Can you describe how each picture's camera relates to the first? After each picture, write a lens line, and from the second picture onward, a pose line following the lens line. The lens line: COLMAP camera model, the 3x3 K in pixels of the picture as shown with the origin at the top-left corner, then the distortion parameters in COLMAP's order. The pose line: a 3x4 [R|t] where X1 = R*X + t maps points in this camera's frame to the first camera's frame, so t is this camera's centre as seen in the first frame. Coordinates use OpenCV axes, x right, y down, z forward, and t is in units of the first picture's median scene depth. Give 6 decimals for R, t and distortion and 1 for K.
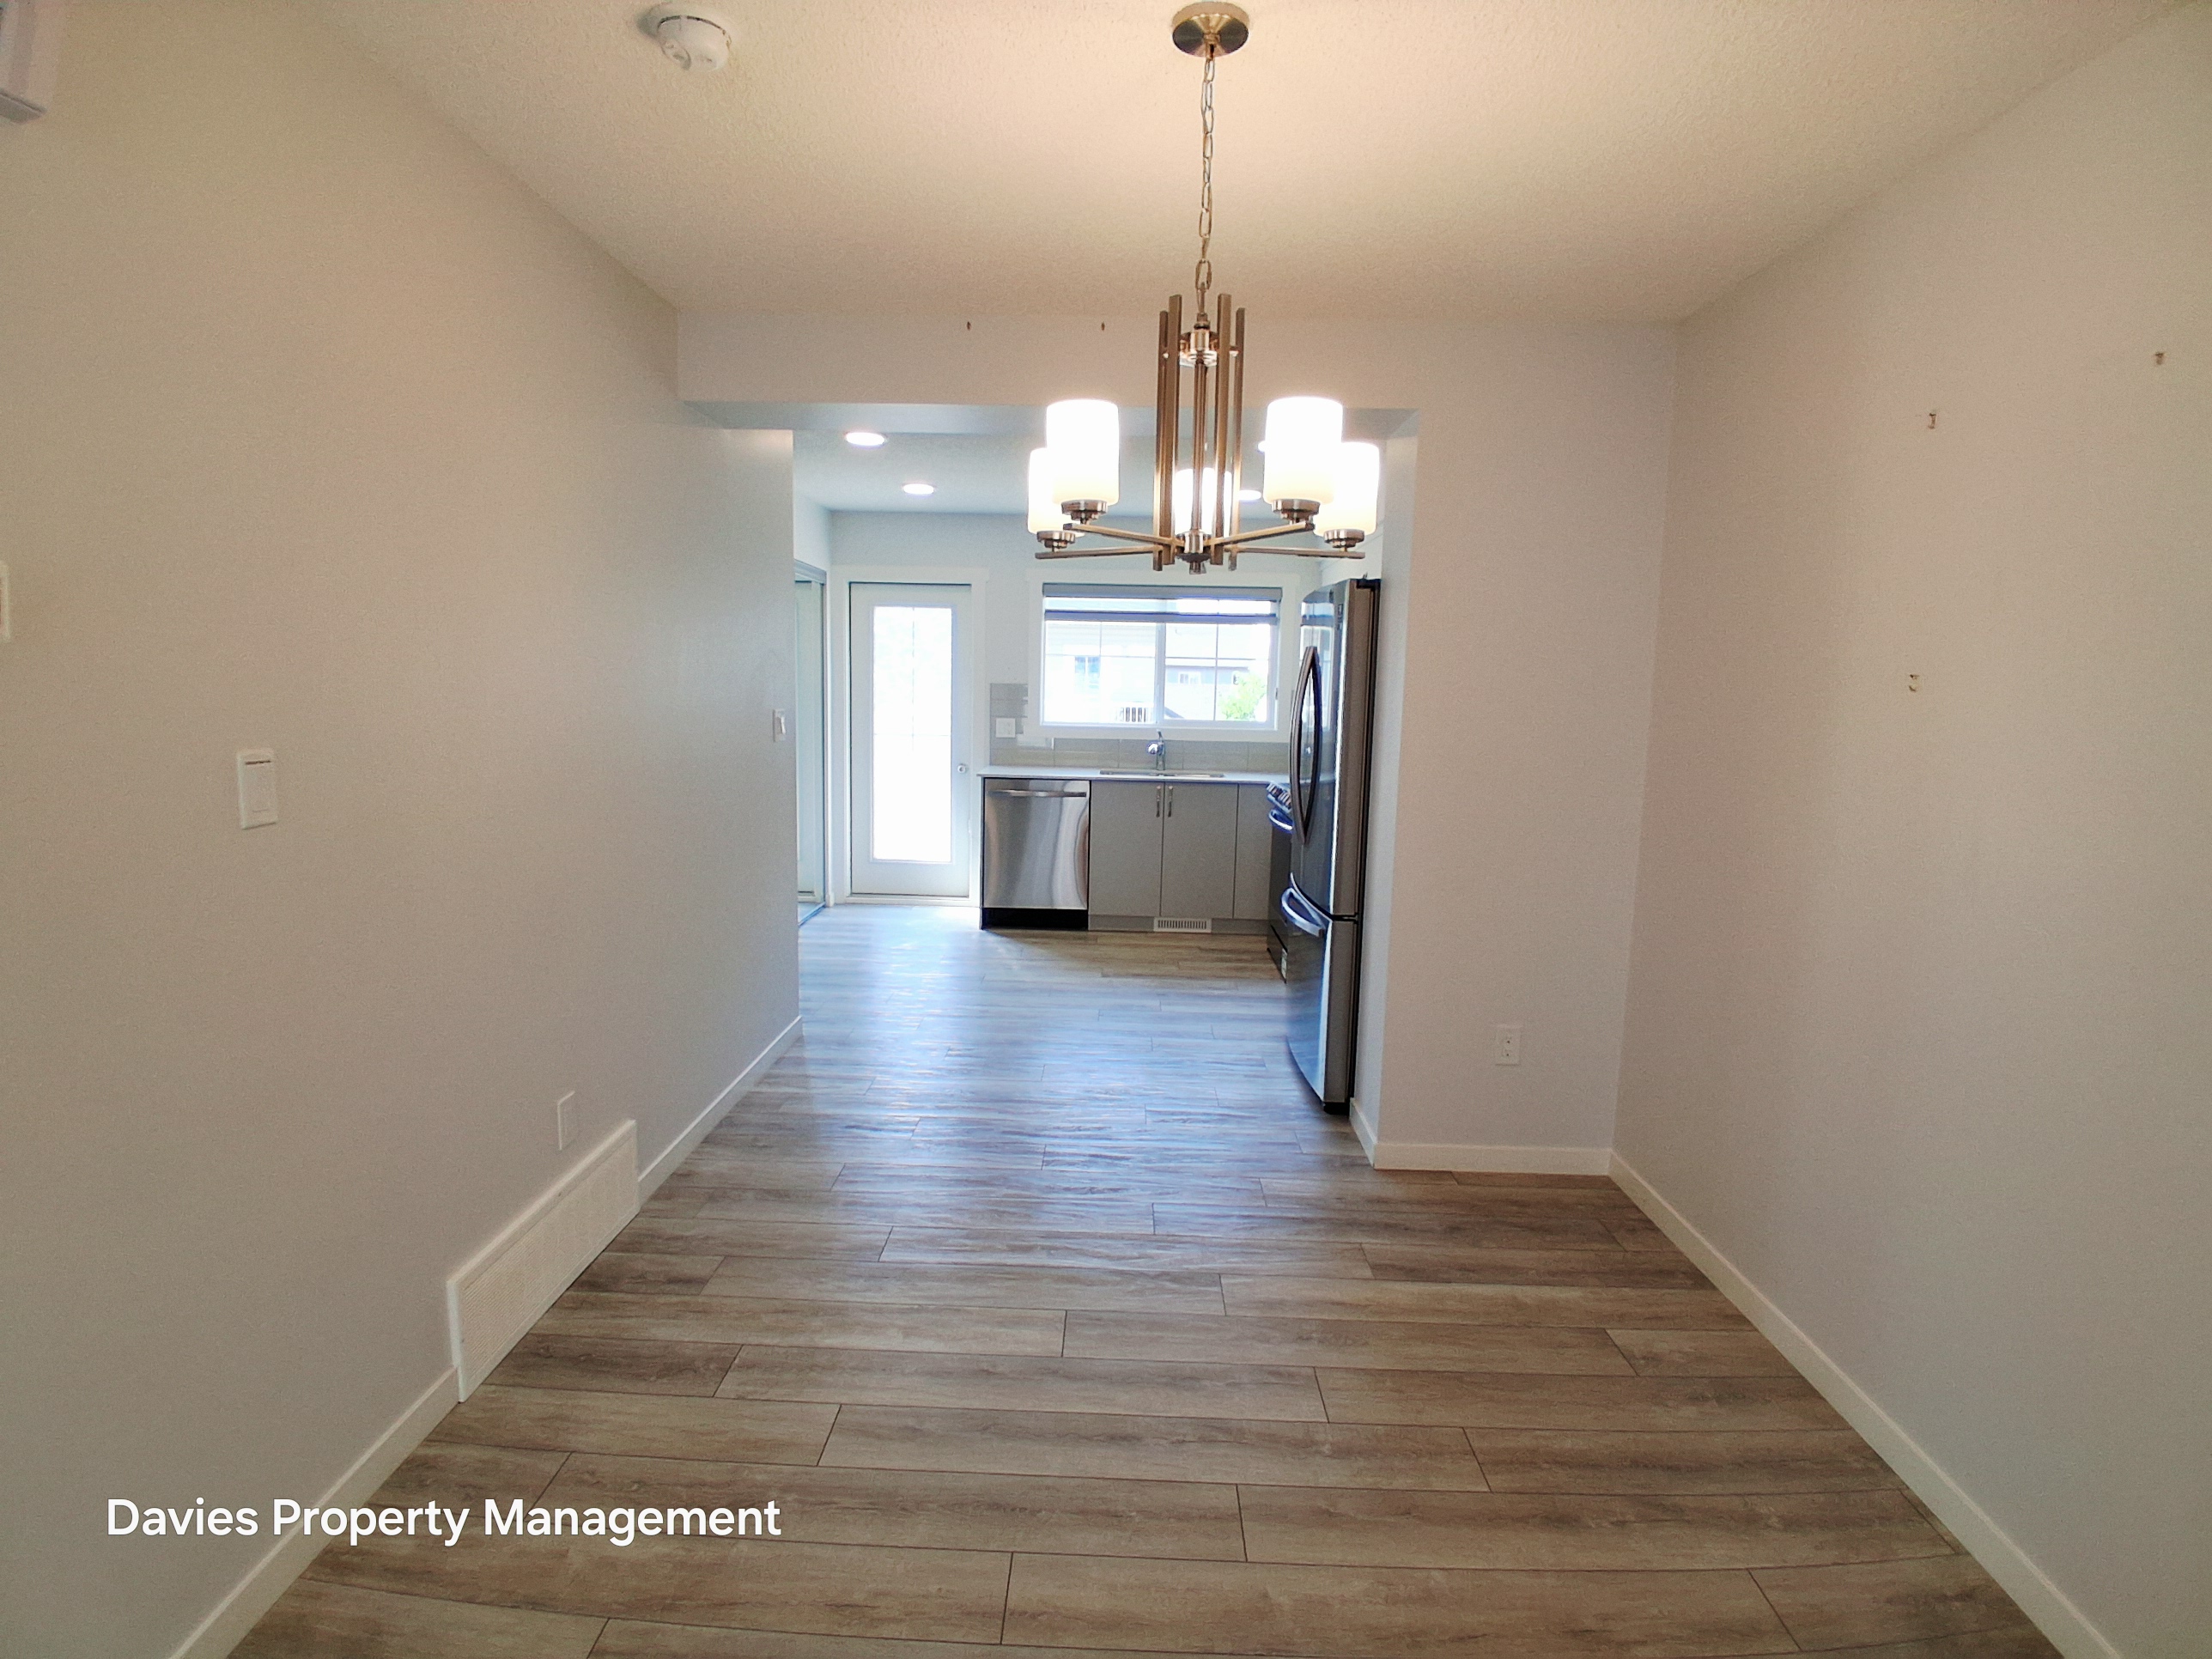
lens RADIAL K [[1094.6, 0, 1096.6], [0, 1094.6, 825.3], [0, 0, 1]] dist [-0.016761, -0.033321]
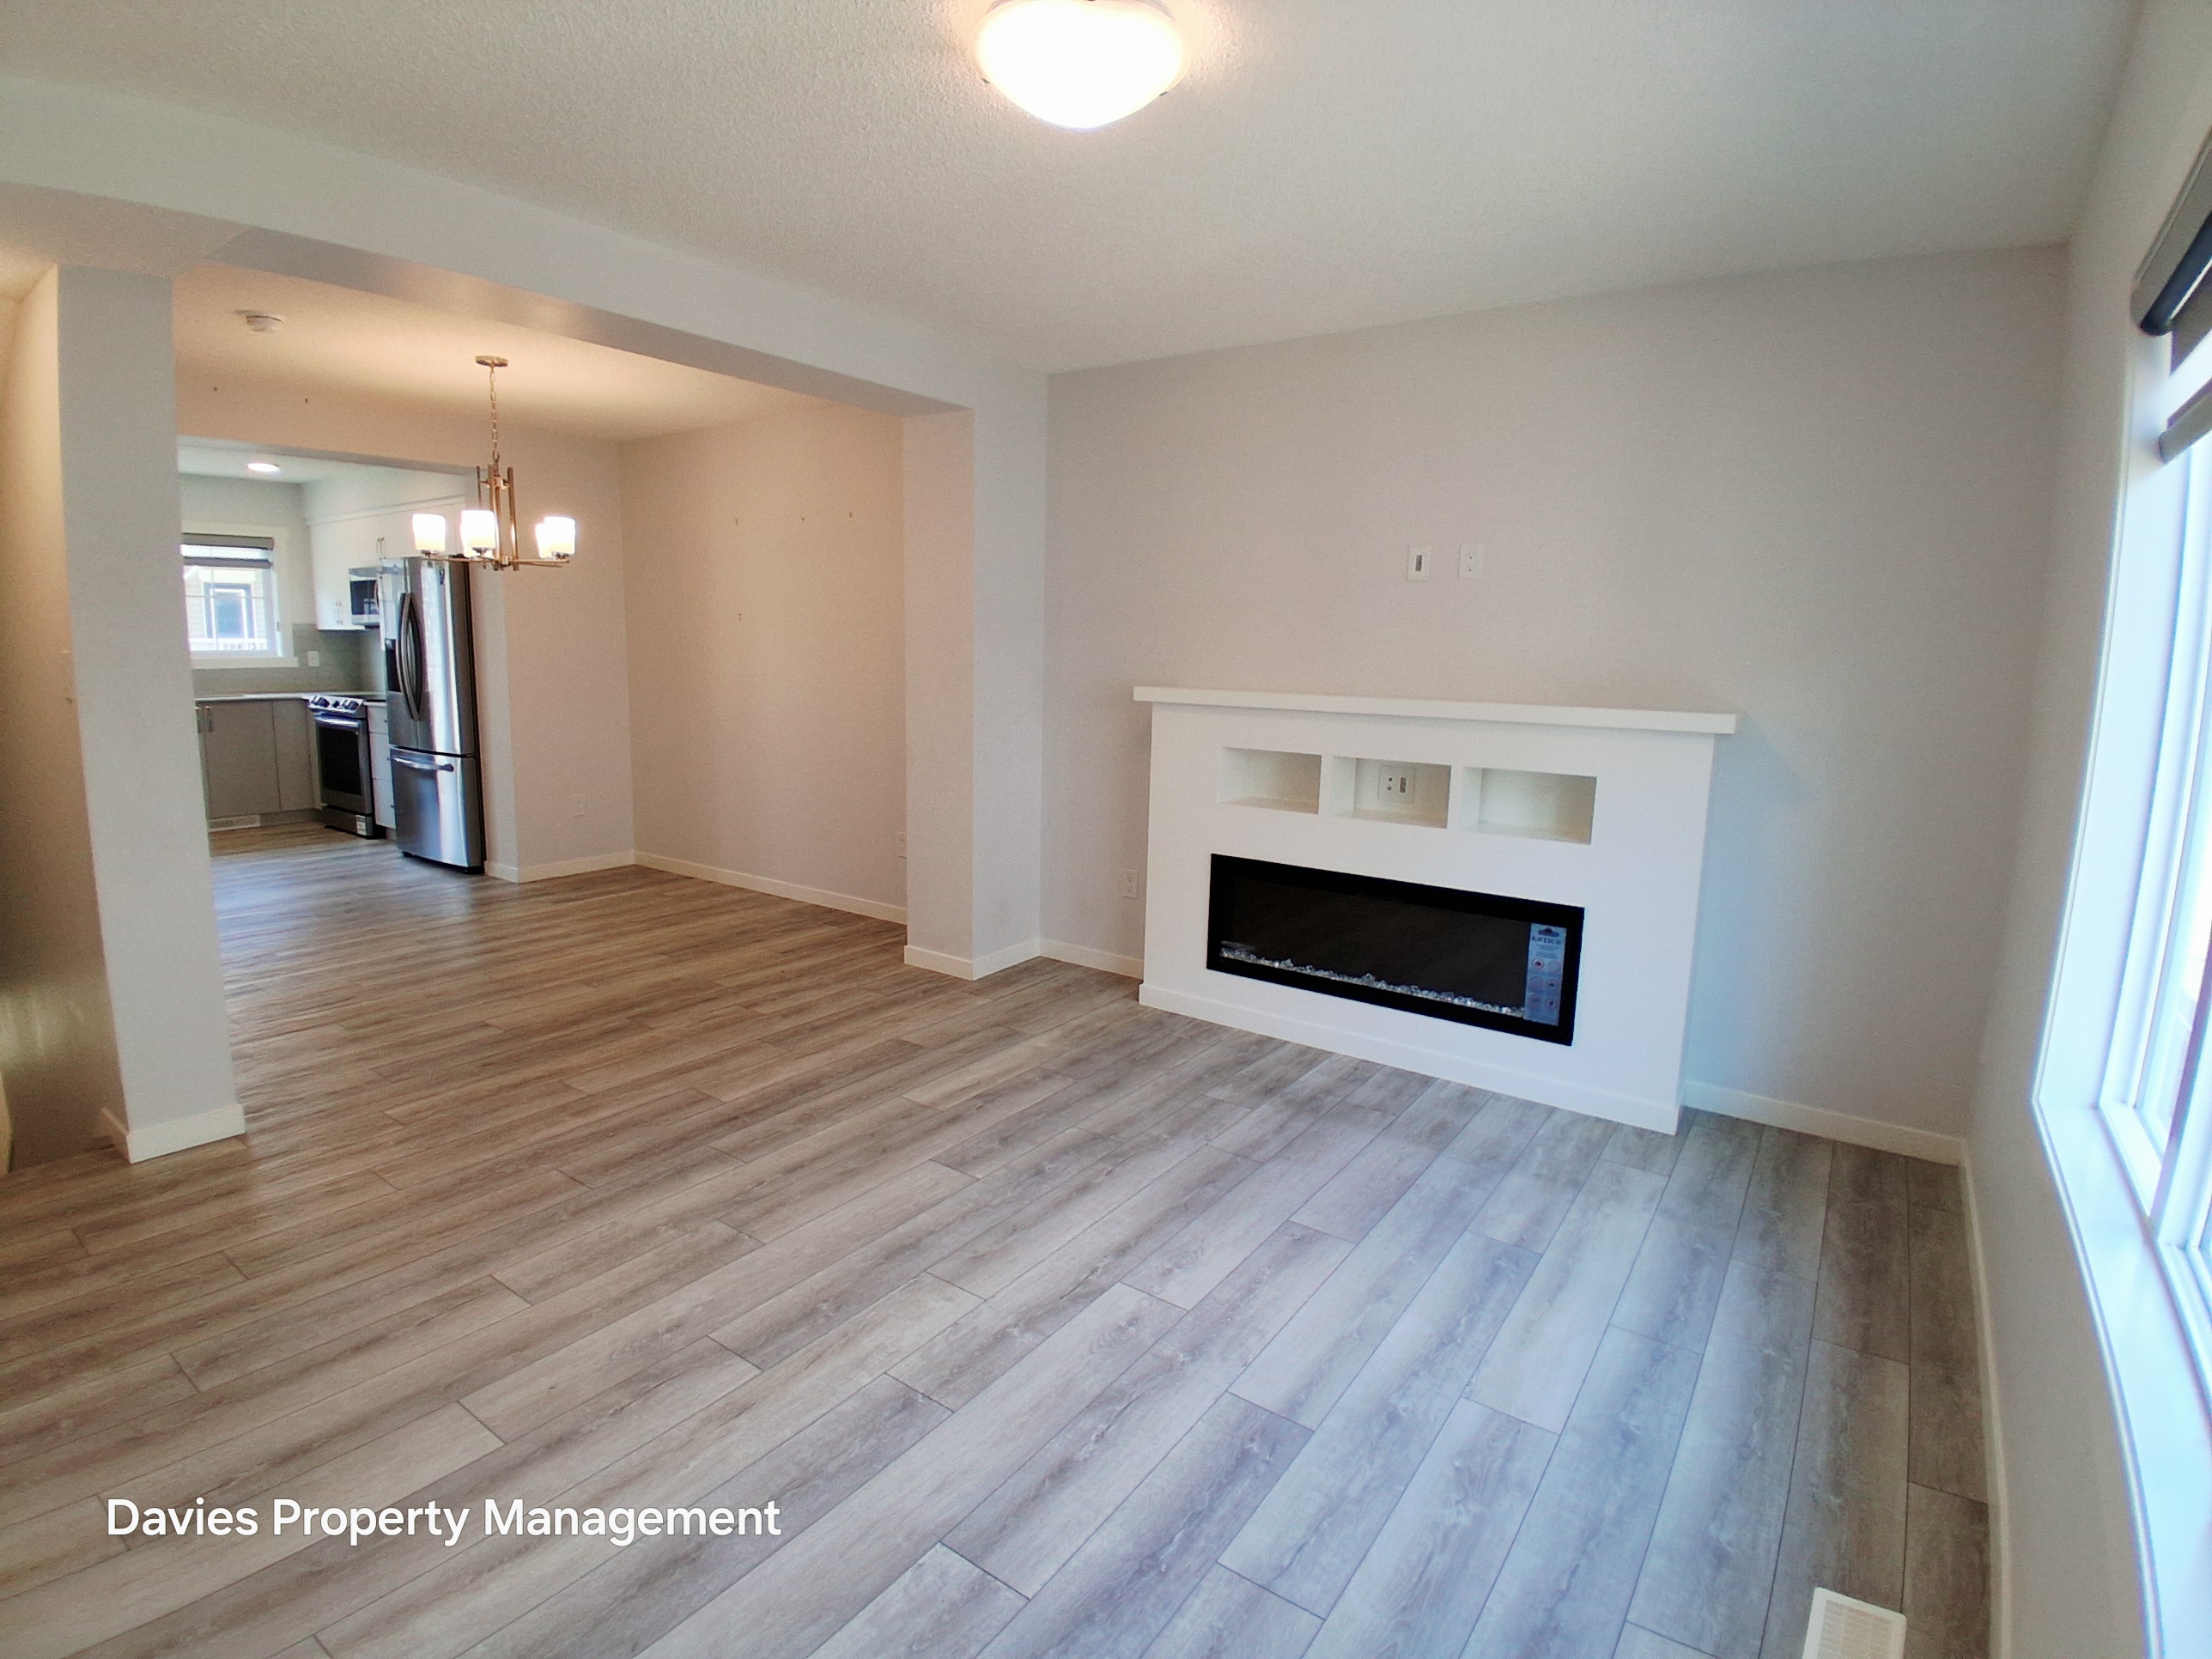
lens RADIAL K [[1121.6, 0, 1096.2], [0, 1121.6, 793.1], [0, 0, 1]] dist [0.024396, -0.055944]
pose [[0.565672, -0.125918, 0.814960, -0.859964], [0.100197, 0.991446, 0.083638, 0.121333], [-0.818520, 0.034345, 0.573450, -1.063436]]
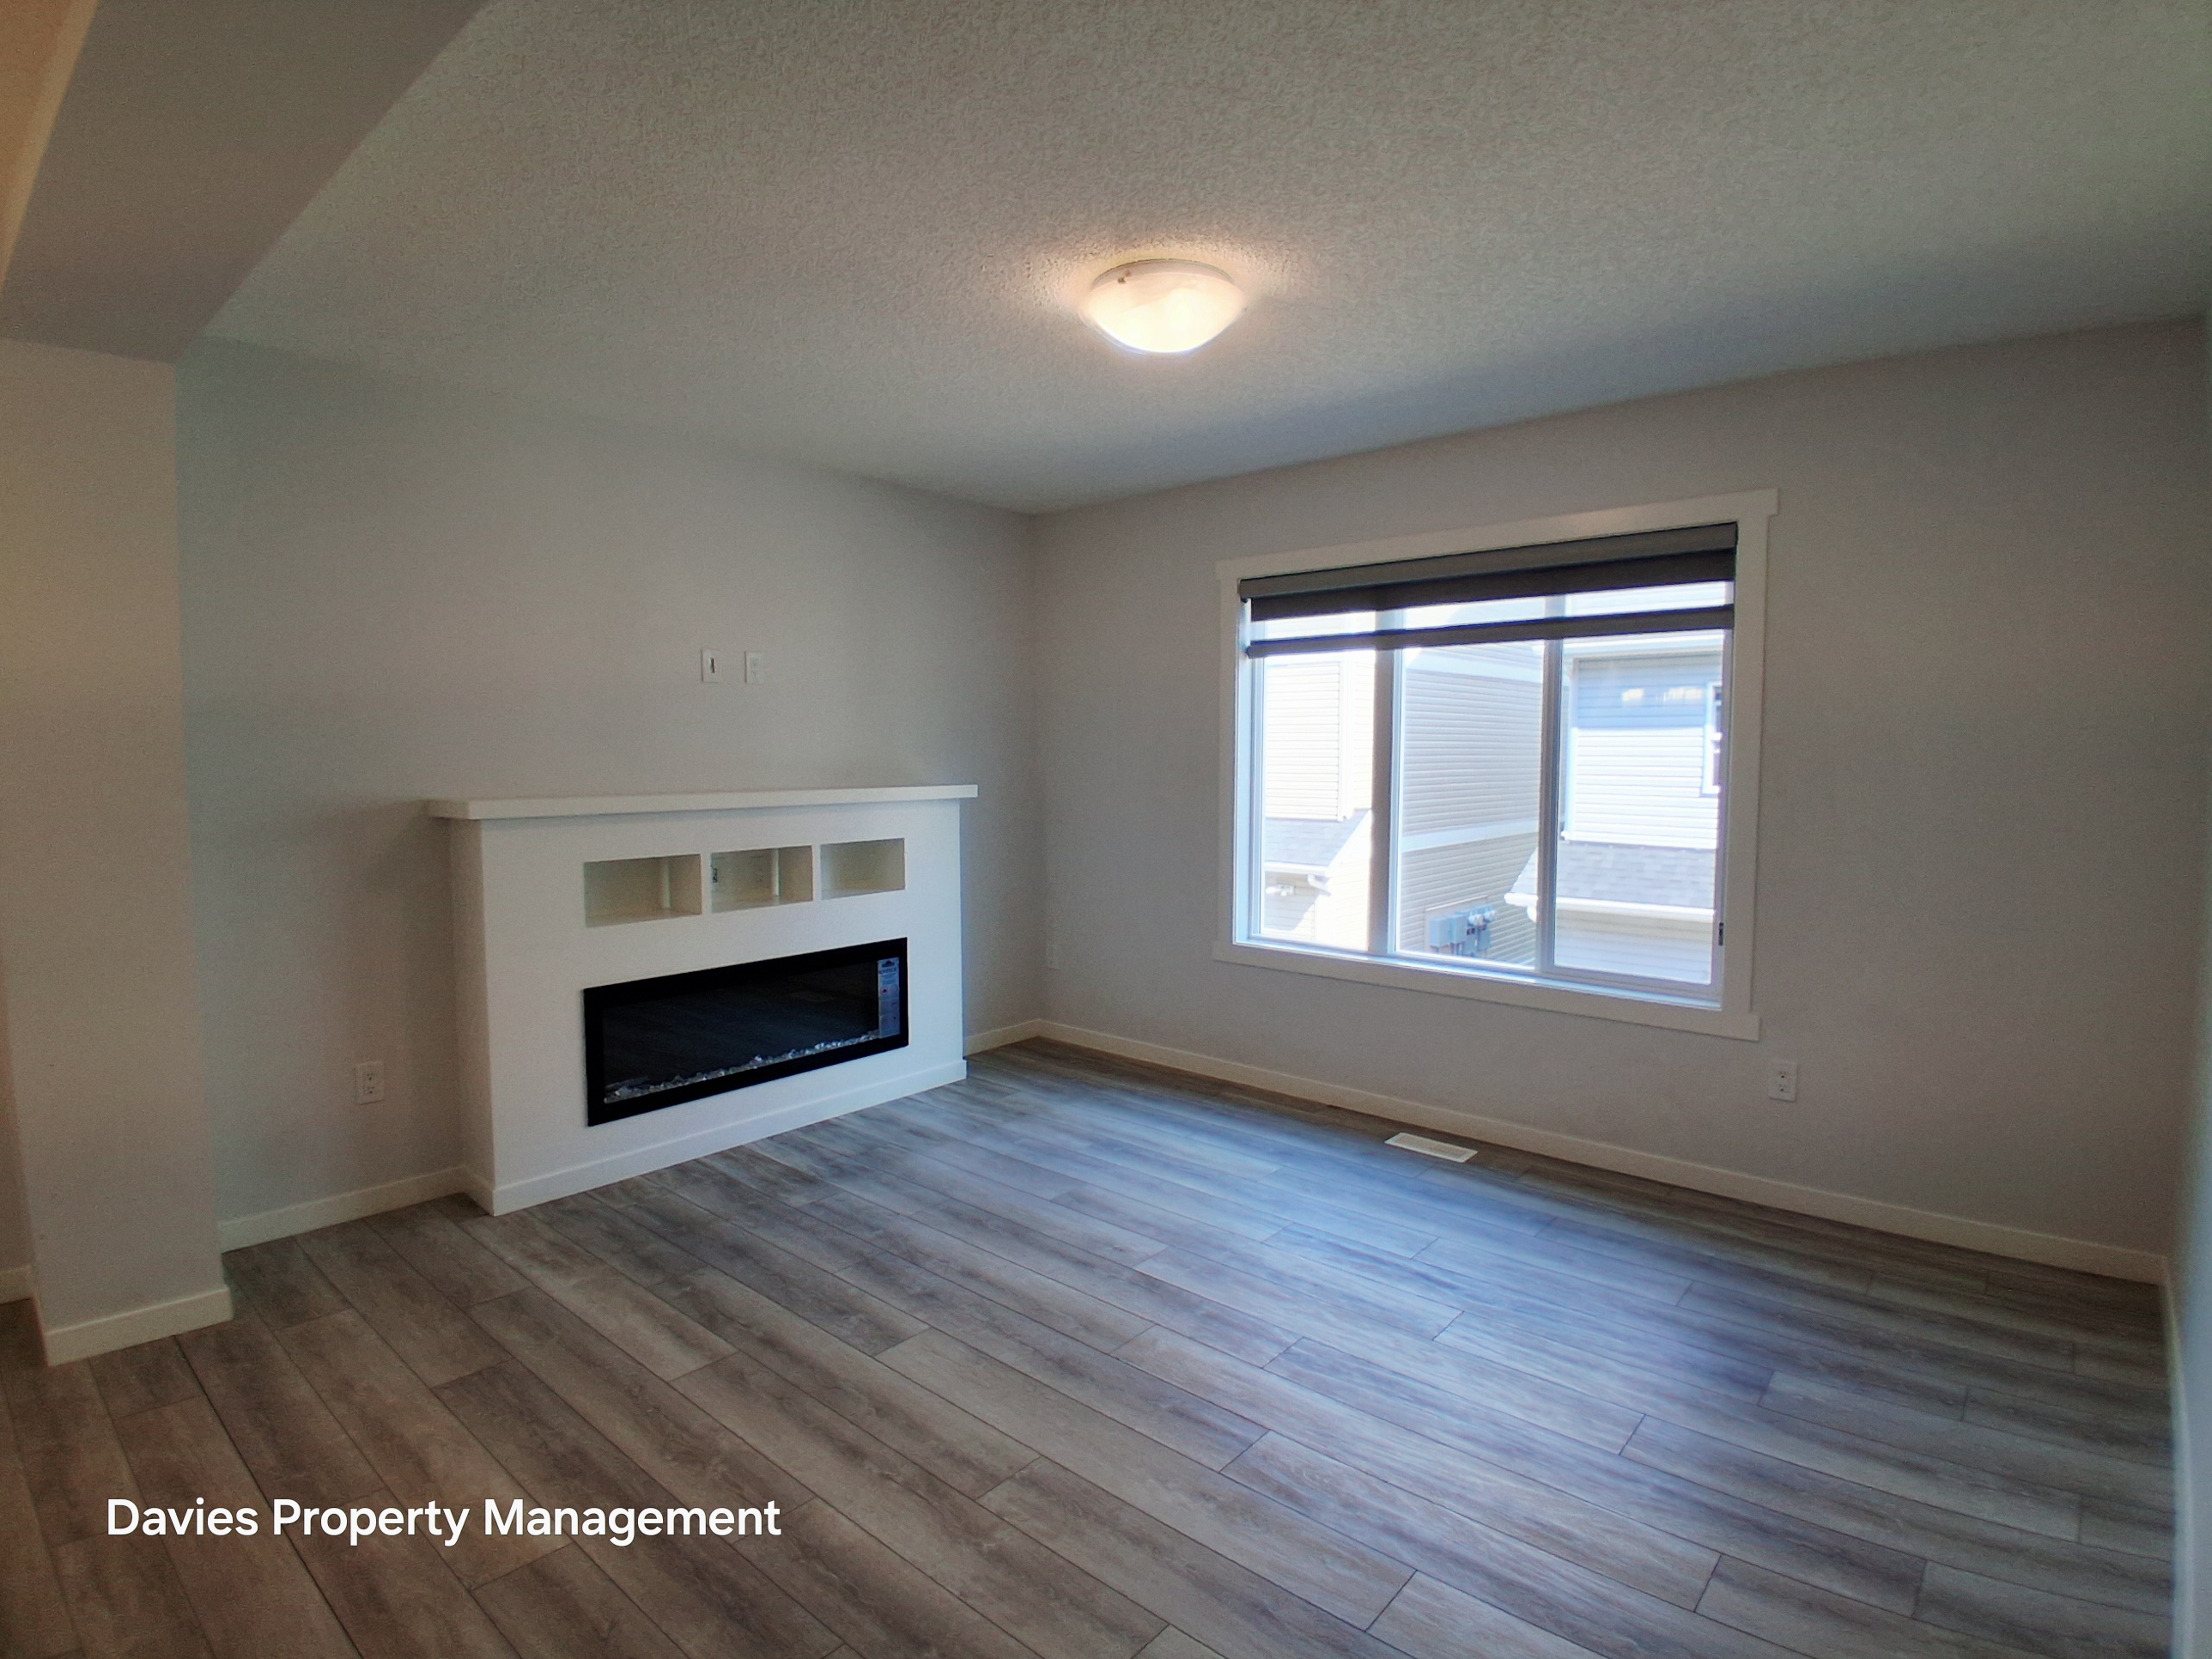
lens RADIAL K [[1121.6, 0, 1096.2], [0, 1121.6, 793.1], [0, 0, 1]] dist [0.024396, -0.055944]
pose [[-0.769955, -0.052293, 0.635952, -0.807415], [0.059185, 0.986487, 0.152773, -0.035406], [-0.635347, 0.155268, -0.756456, 0.222206]]
